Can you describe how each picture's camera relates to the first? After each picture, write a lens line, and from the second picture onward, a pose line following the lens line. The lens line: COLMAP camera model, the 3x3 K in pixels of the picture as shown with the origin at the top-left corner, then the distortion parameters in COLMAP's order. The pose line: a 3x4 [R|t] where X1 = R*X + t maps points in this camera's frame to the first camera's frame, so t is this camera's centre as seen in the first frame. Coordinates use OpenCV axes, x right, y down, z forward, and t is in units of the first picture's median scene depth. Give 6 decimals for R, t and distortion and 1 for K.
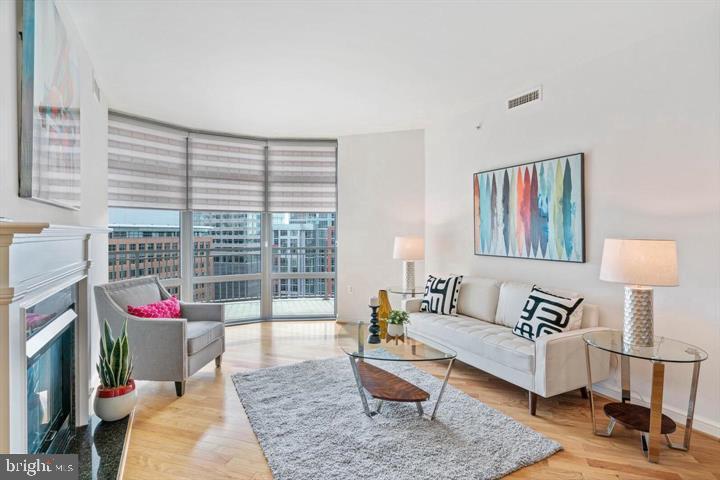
lens RADIAL K [[363.8, 0, 359.9], [0, 363.8, 233.9], [0, 0, 1]] dist [-0.001221, 0.000482]
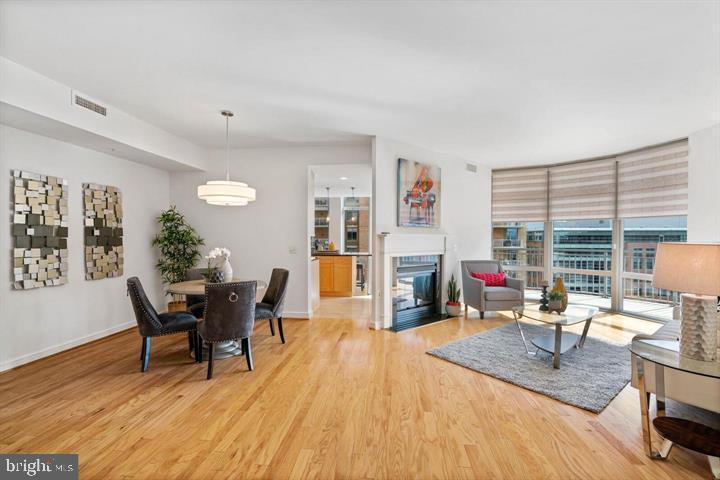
lens RADIAL K [[325.2, 0, 357.7], [0, 325.2, 242.1], [0, 0, 1]] dist [-0.001612, 0.000157]
pose [[0.190286, 0.016912, -0.981583, 0.898019], [-0.003286, 0.999857, 0.016590, -0.000481], [0.981723, 0.000068, 0.190314, 0.003193]]
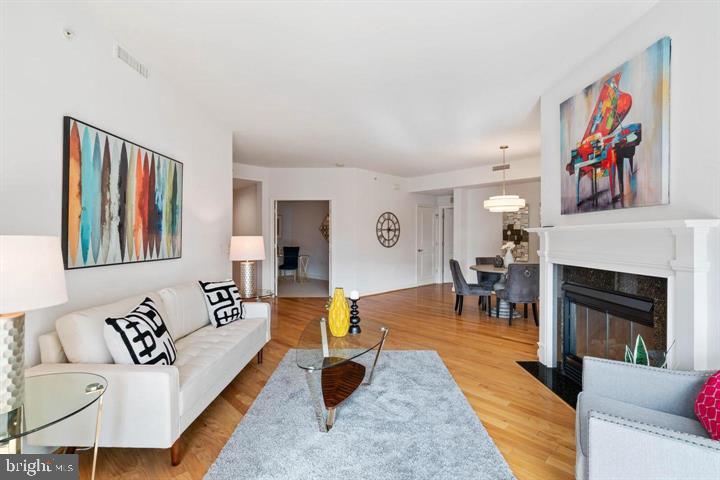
lens RADIAL K [[328.7, 0, 363.5], [0, 328.7, 236.9], [0, 0, 1]] dist [-0.000836, 0.000030]
pose [[-0.886624, 0.003122, 0.462481, -0.328535], [0.002617, 0.999995, -0.001732, 0.013271], [-0.462484, -0.000326, -0.886627, 1.400572]]
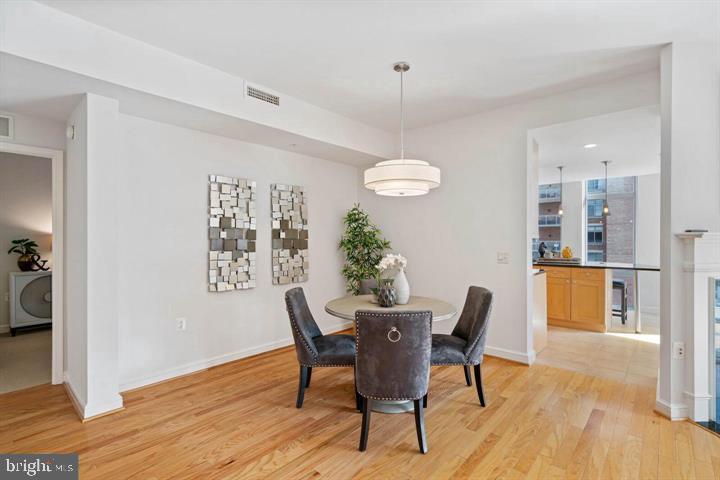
lens RADIAL K [[345.7, 0, 356.8], [0, 345.7, 240.4], [0, 0, 1]] dist [-0.000405, 0.000422]
pose [[-0.413531, 0.006159, -0.910469, 0.558026], [0.001419, 0.999980, 0.006120, -0.000825], [0.910489, 0.001239, -0.413532, 0.025919]]
